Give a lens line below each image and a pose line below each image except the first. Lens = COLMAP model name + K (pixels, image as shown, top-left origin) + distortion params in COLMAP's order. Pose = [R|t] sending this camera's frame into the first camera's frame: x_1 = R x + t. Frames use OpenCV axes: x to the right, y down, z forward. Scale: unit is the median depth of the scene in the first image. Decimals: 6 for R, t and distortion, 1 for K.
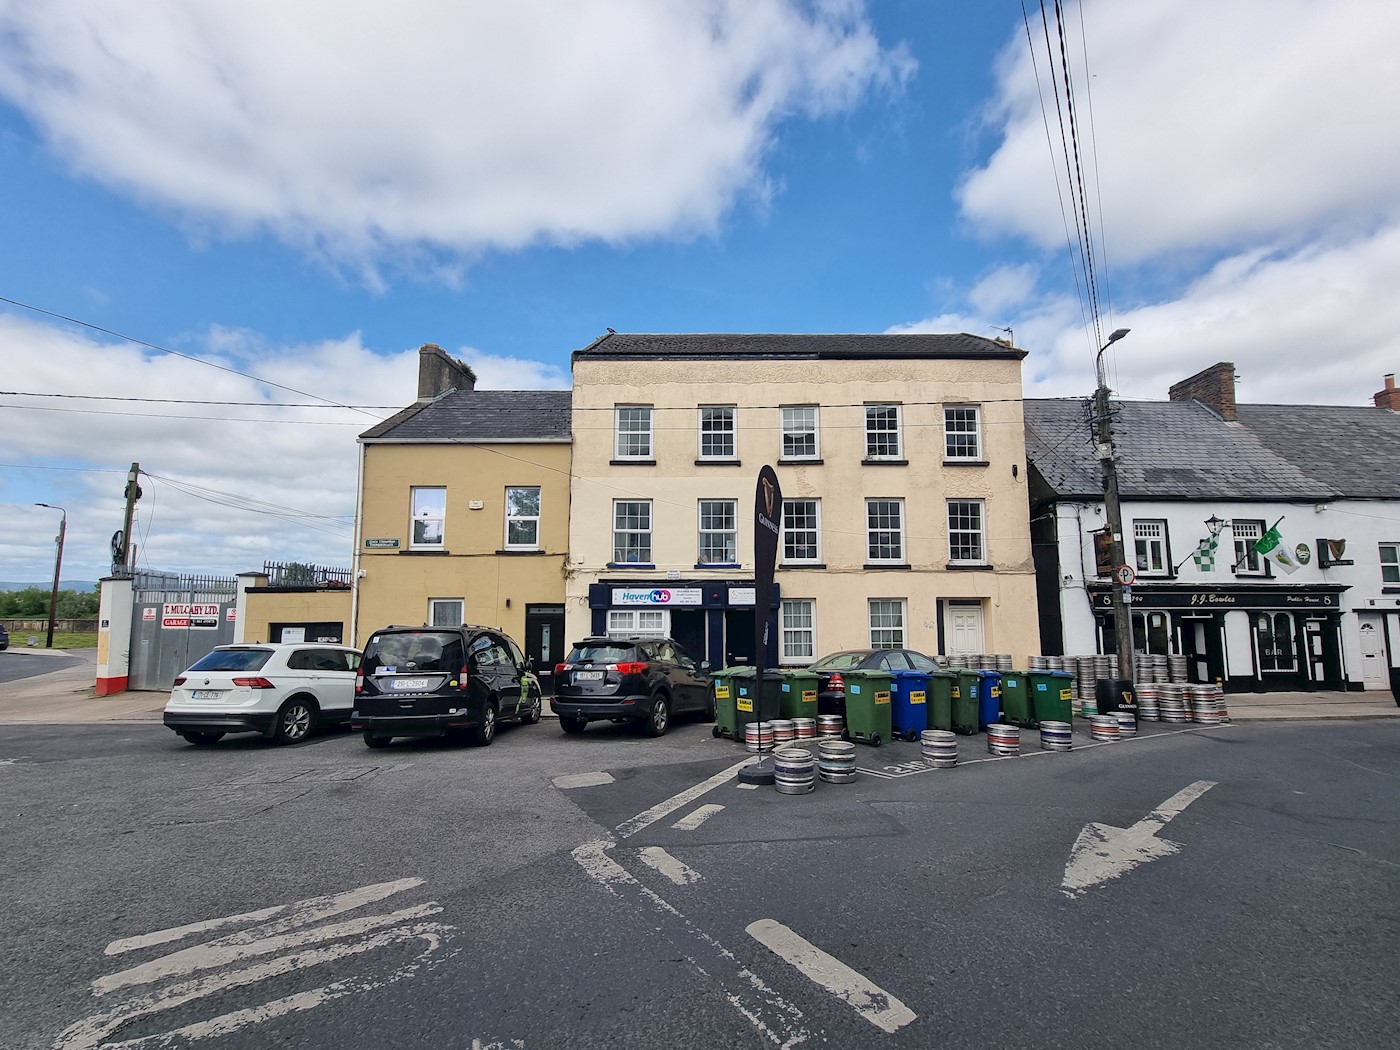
lens RADIAL K [[564.8, 0, 696.1], [0, 564.8, 525.5], [0, 0, 1]] dist [-0.000164, 0.001862]
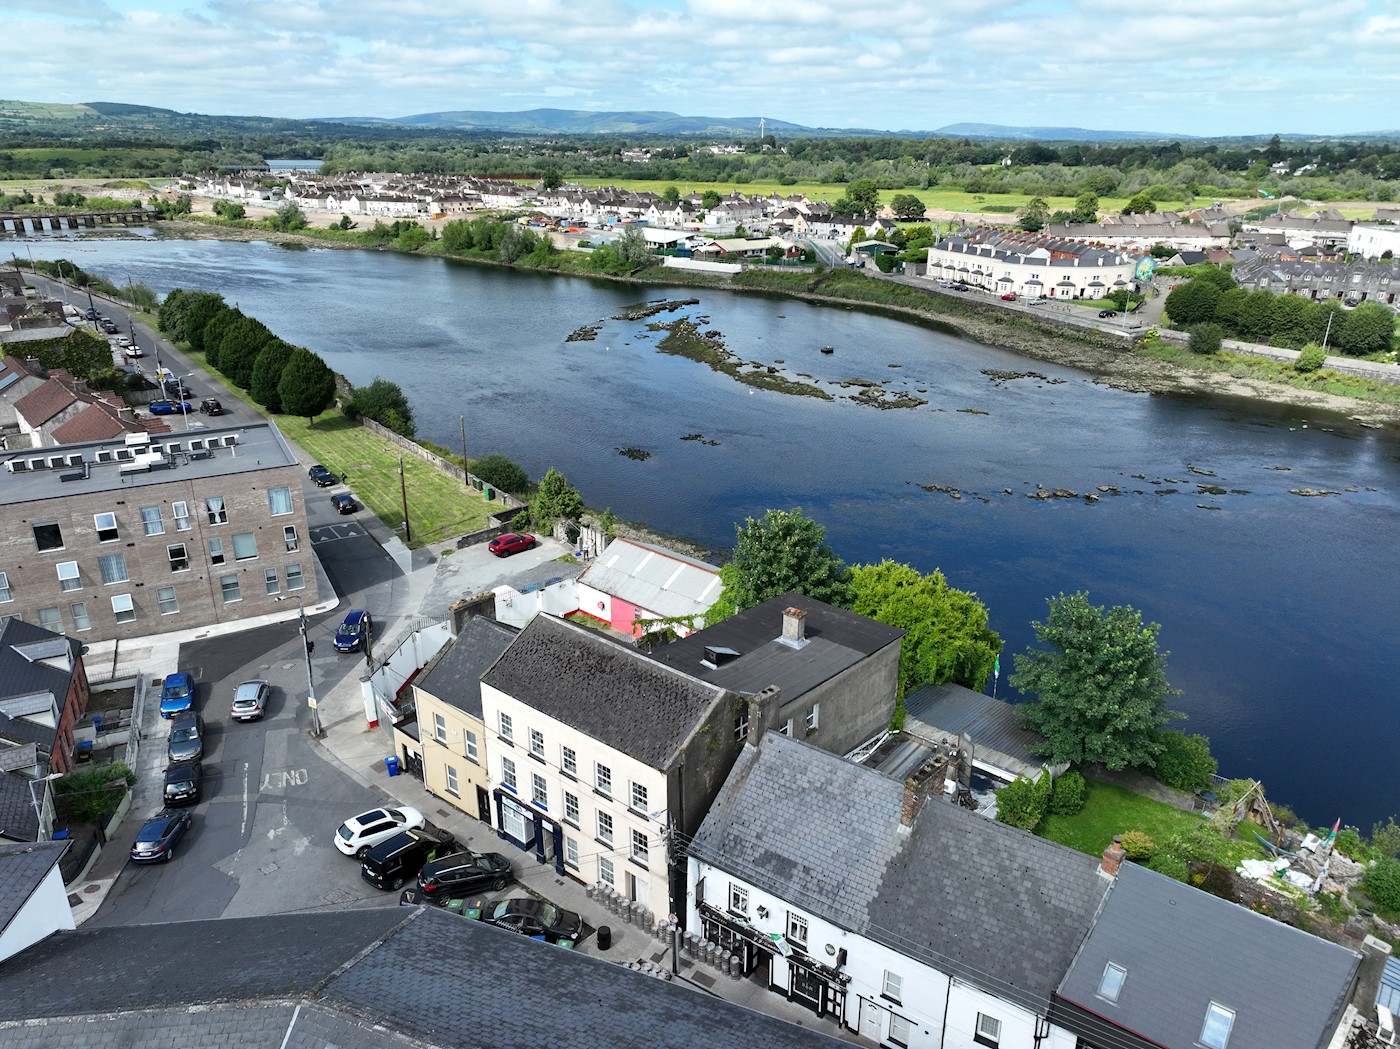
lens RADIAL K [[974.3, 0, 696.0], [0, 974.3, 524.6], [0, 0, 1]] dist [0.007244, 0.004784]
pose [[0.777615, 0.236319, -0.582639, 2.090787], [0.058615, 0.895393, 0.441402, -2.149203], [0.626003, -0.377393, 0.682419, -0.544020]]
